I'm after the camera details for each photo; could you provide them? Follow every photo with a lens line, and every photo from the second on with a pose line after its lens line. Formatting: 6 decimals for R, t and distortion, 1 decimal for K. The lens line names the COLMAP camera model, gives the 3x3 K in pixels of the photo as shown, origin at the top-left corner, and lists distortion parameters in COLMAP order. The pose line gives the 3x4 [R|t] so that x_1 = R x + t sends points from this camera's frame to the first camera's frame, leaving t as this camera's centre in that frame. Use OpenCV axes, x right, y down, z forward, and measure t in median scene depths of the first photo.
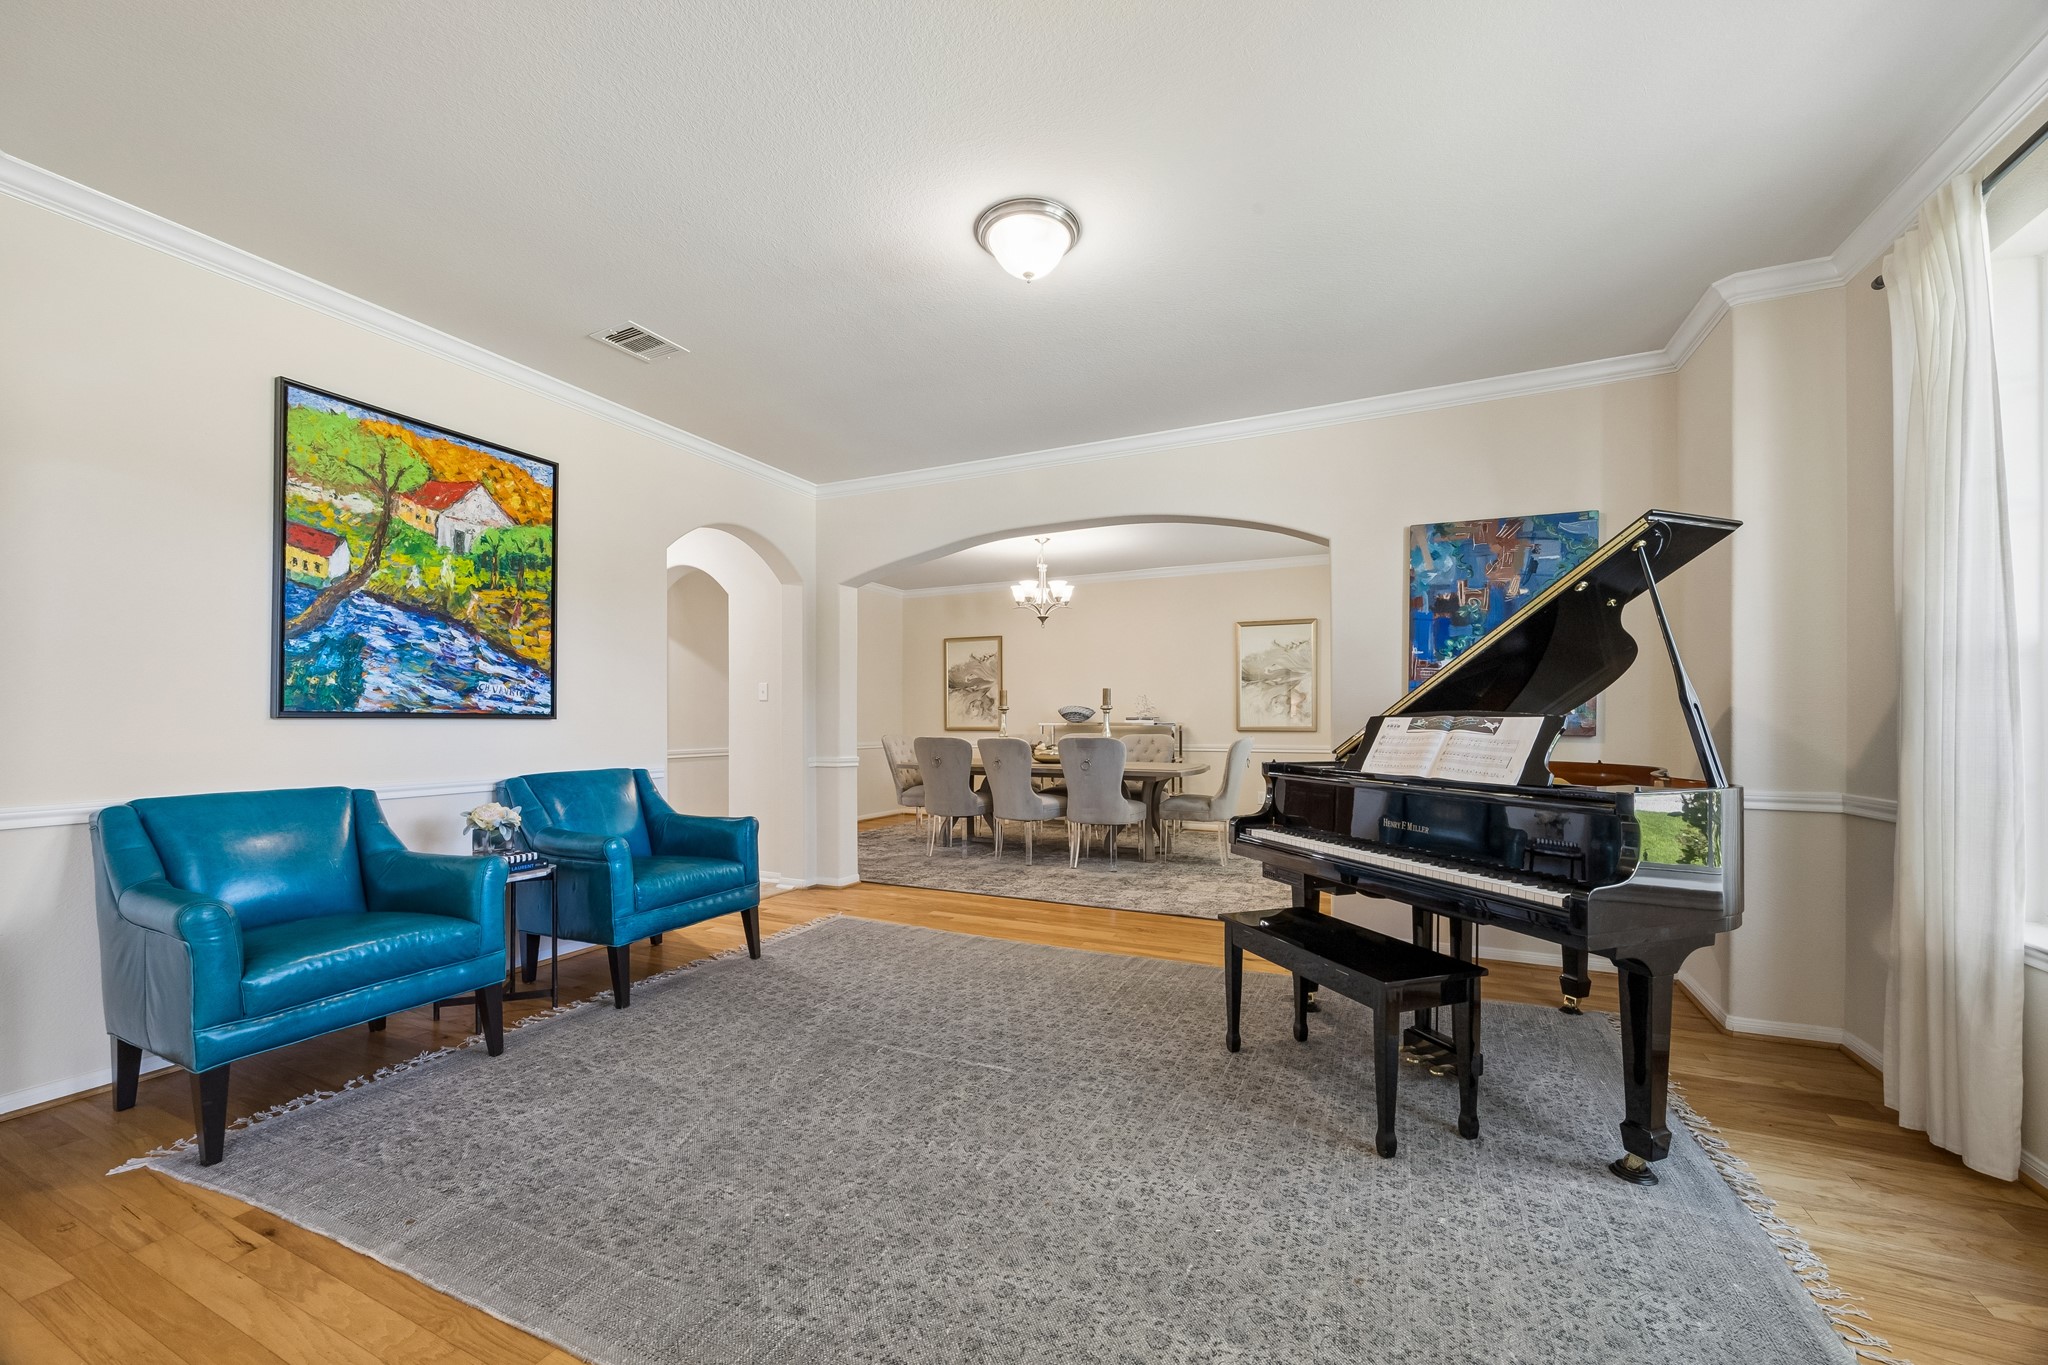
lens RADIAL K [[782.5, 0, 1024.6], [0, 782.5, 703.7], [0, 0, 1]] dist [-0.002790, 0.000644]
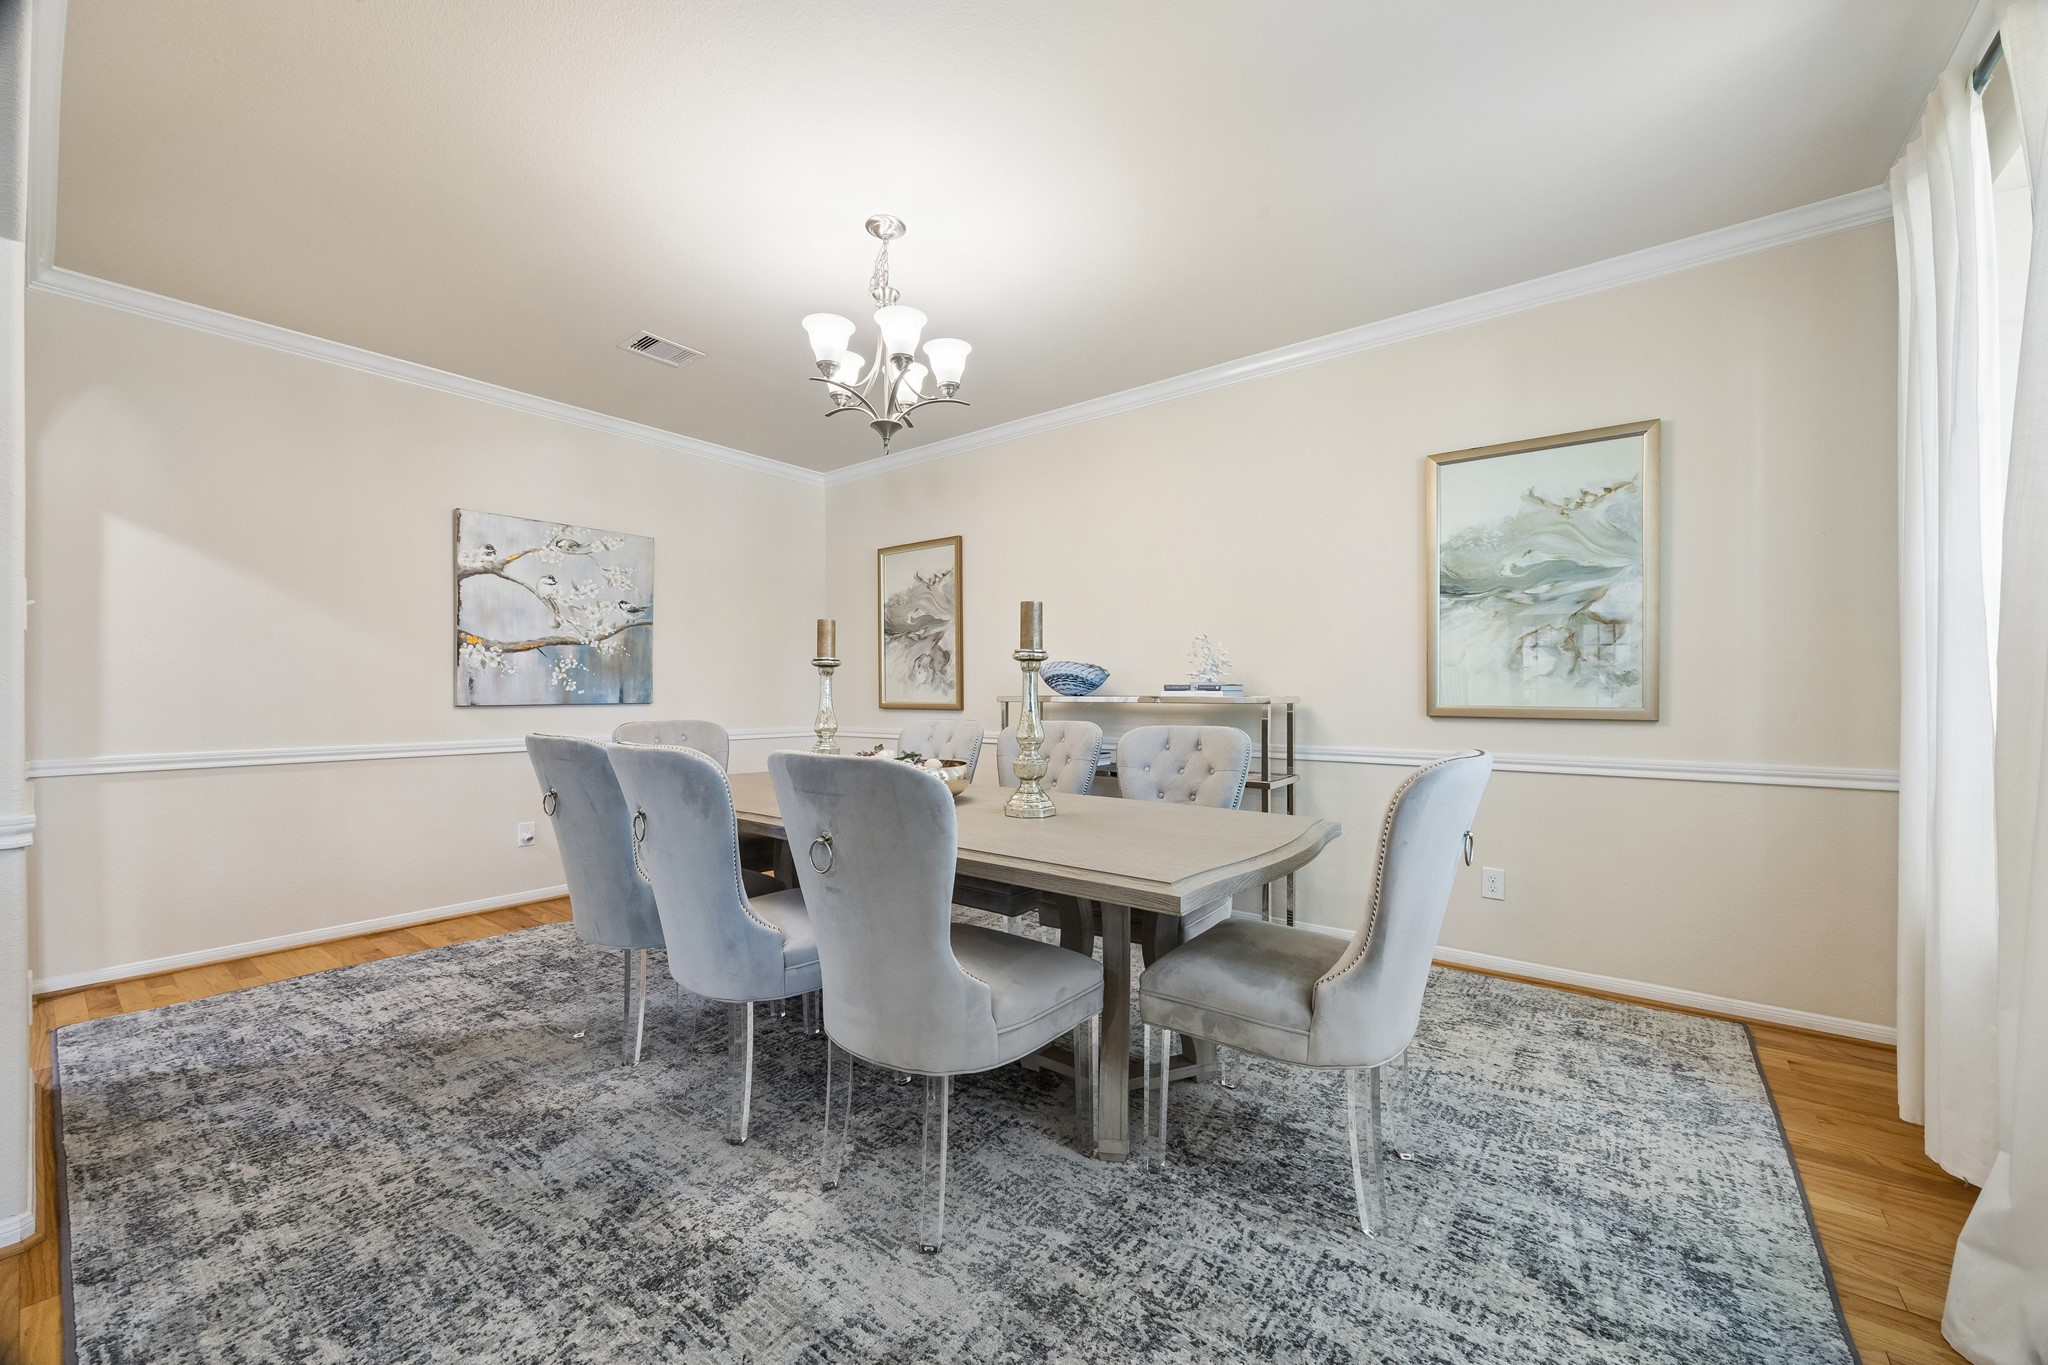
lens RADIAL K [[782.5, 0, 1030.7], [0, 782.5, 684.7], [0, 0, 1]] dist [-0.002790, 0.000644]
pose [[0.978641, -0.000842, -0.205575, 0.141957], [0.003185, 0.999934, 0.011066, 0.011725], [0.205552, -0.011484, 0.978579, 0.518952]]
